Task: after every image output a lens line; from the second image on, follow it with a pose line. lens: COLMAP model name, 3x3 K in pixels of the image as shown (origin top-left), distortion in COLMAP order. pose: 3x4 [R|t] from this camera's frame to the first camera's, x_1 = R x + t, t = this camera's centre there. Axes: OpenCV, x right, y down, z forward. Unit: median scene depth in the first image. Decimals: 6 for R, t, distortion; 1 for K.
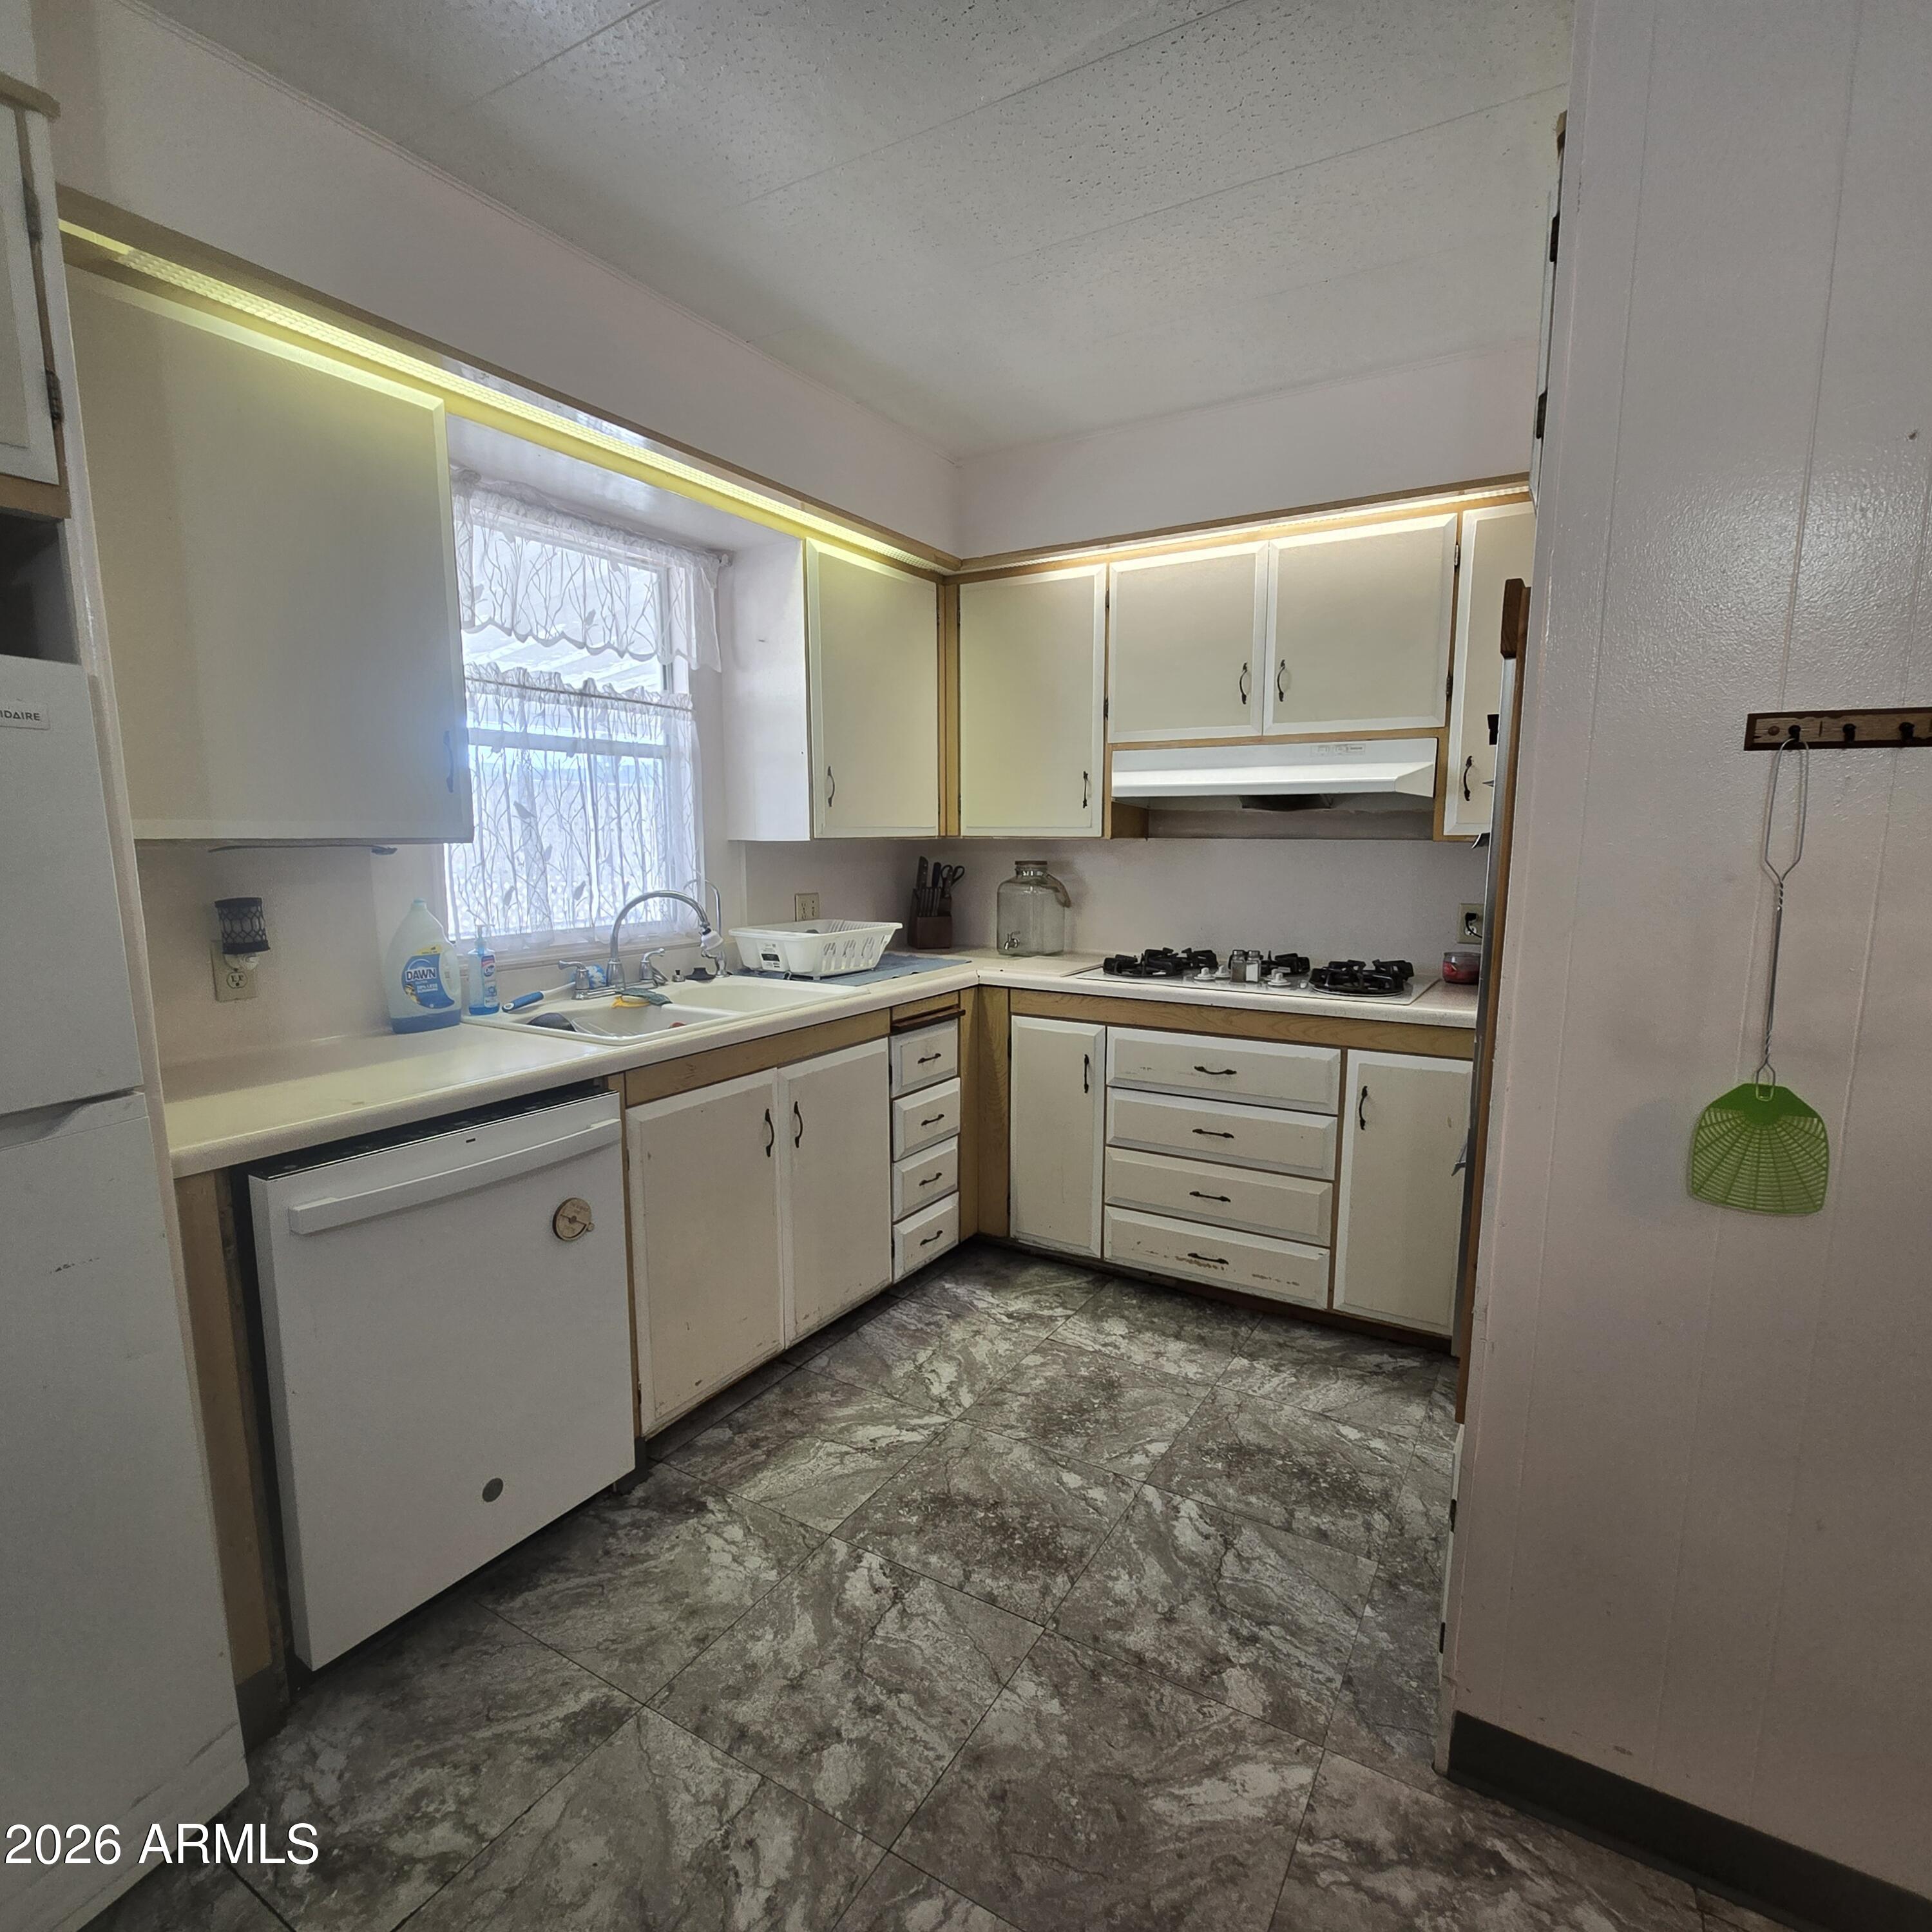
lens RADIAL K [[1044.4, 0, 968.6], [0, 1044.4, 991.6], [0, 0, 1]] dist [-0.001416, -0.001914]
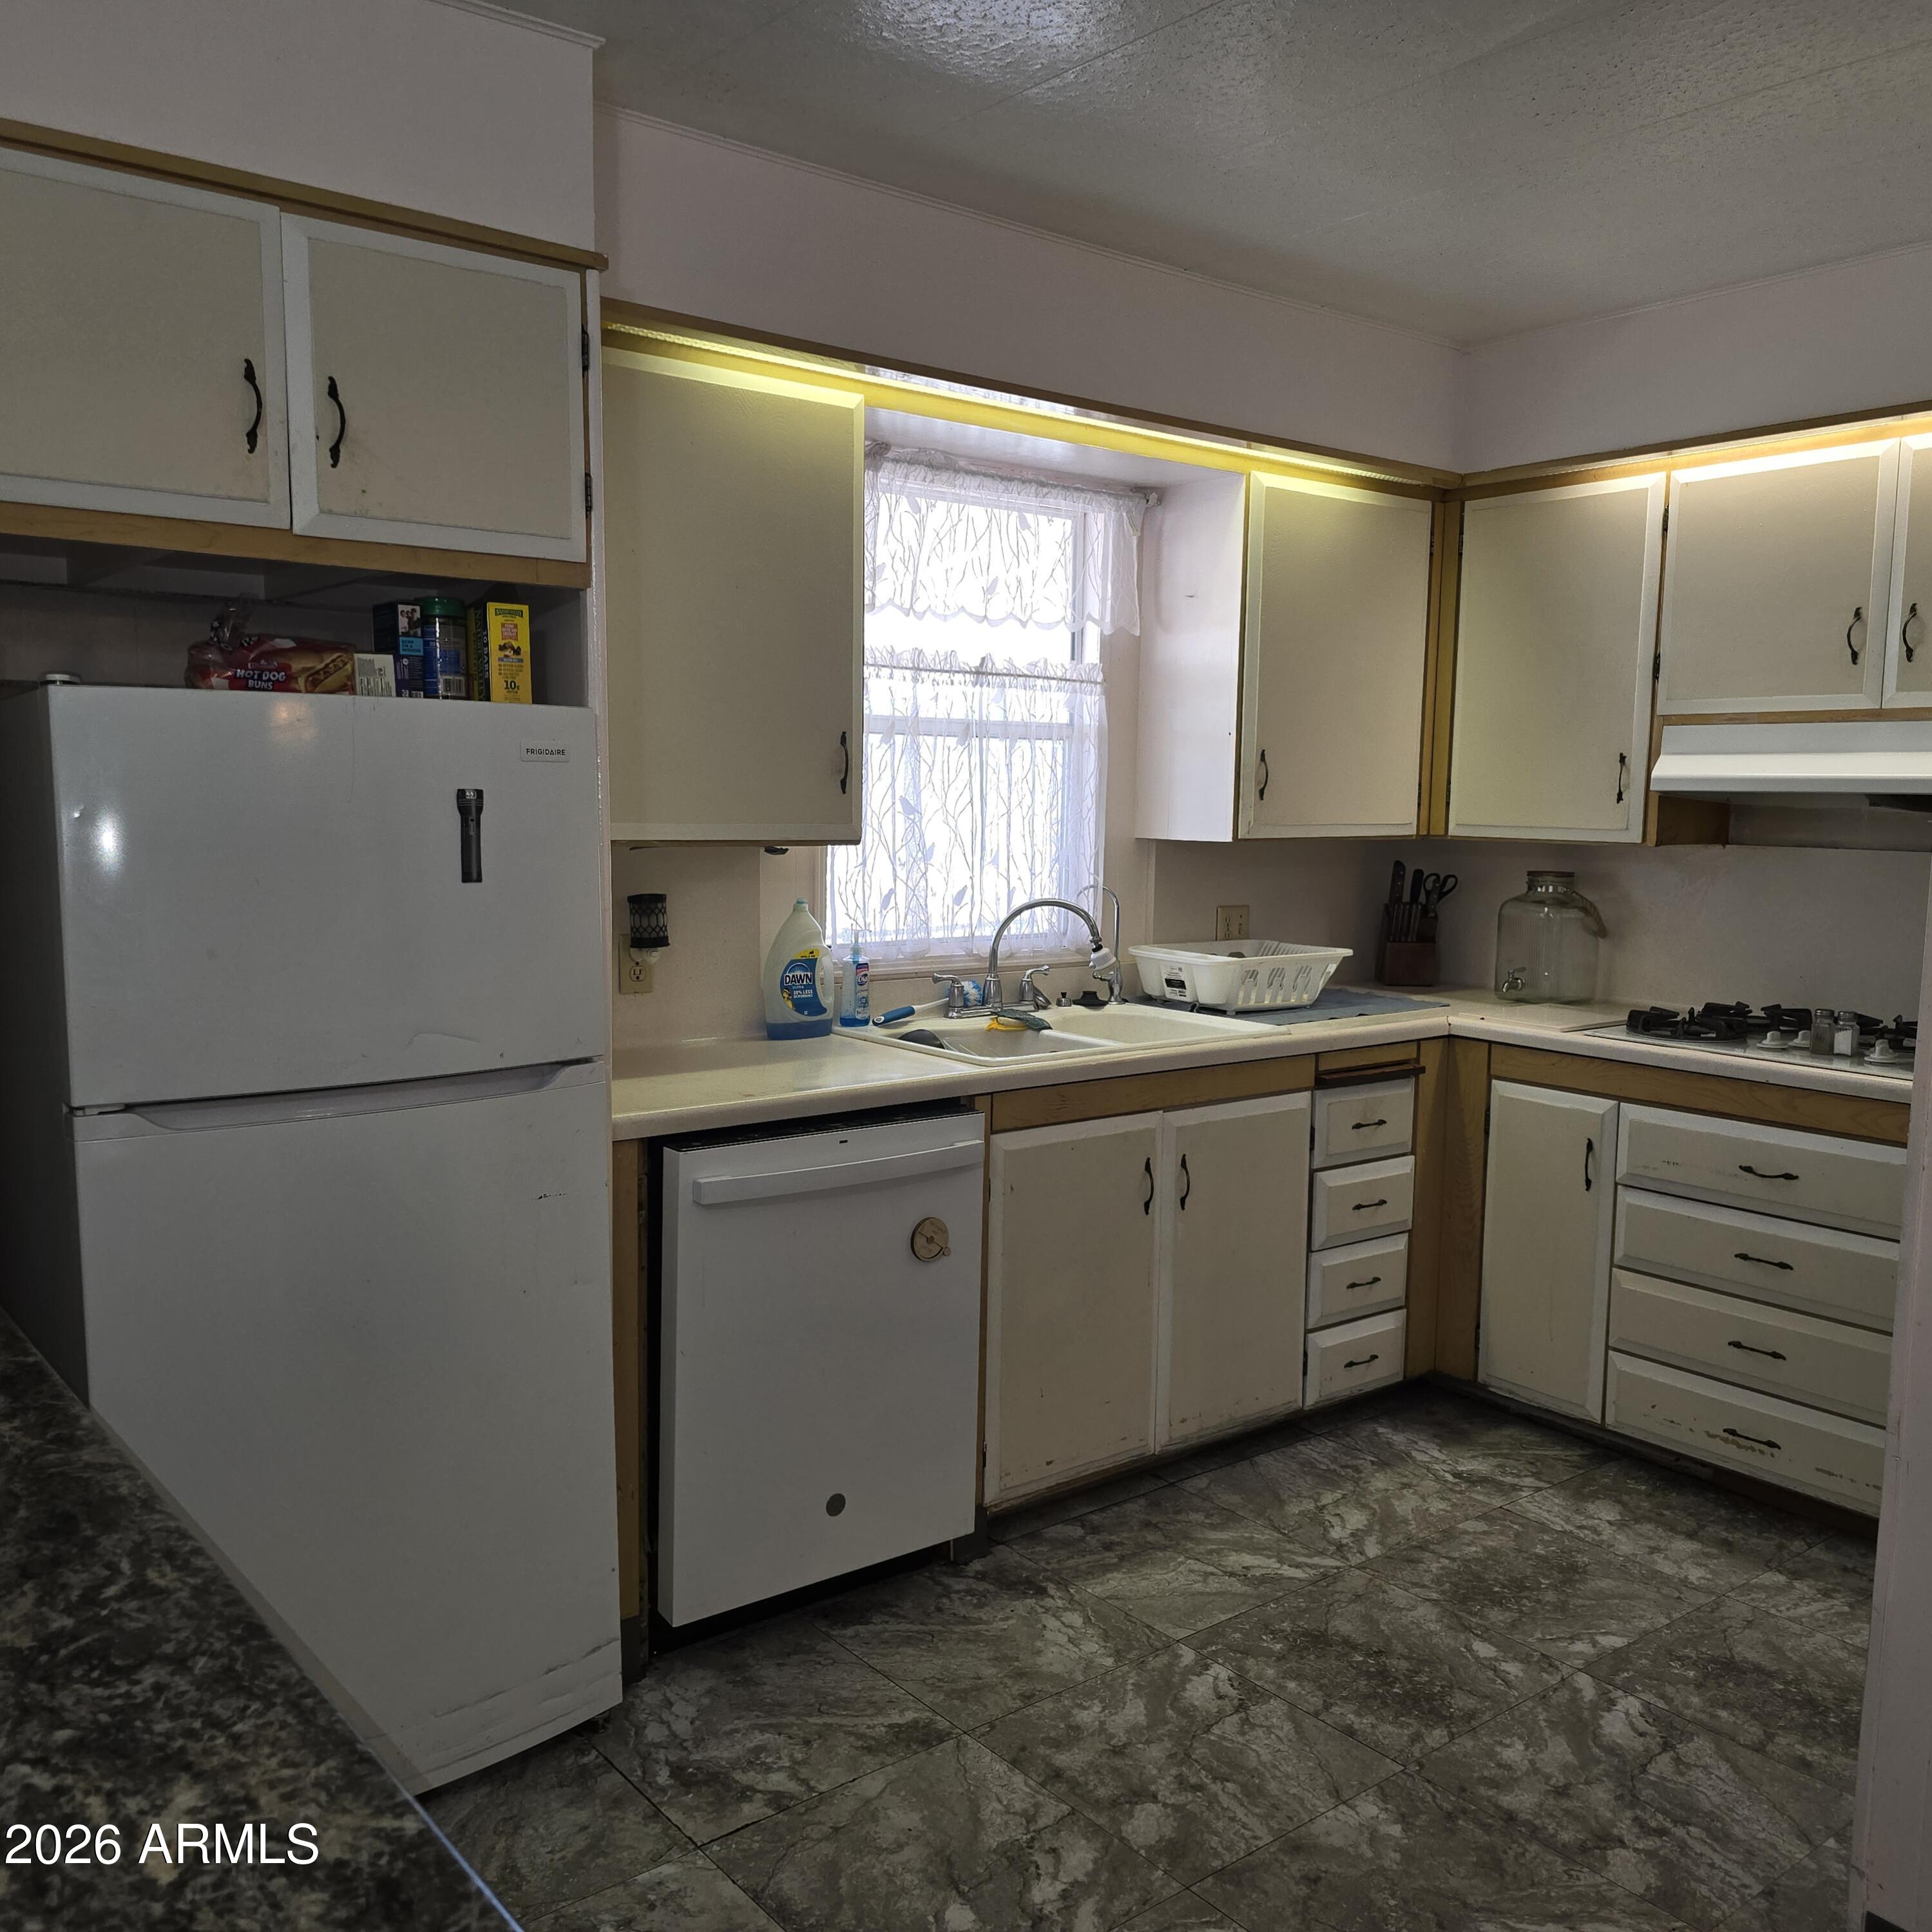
lens RADIAL K [[1777.4, 0, 960.8], [0, 1777.4, 970.5], [0, 0, 1]] dist [0.111014, -0.206753]
pose [[0.936864, 0.051621, -0.345864, 0.159942], [-0.068149, 0.997033, -0.035790, 0.021863], [0.342990, 0.057101, 0.937602, -0.430408]]
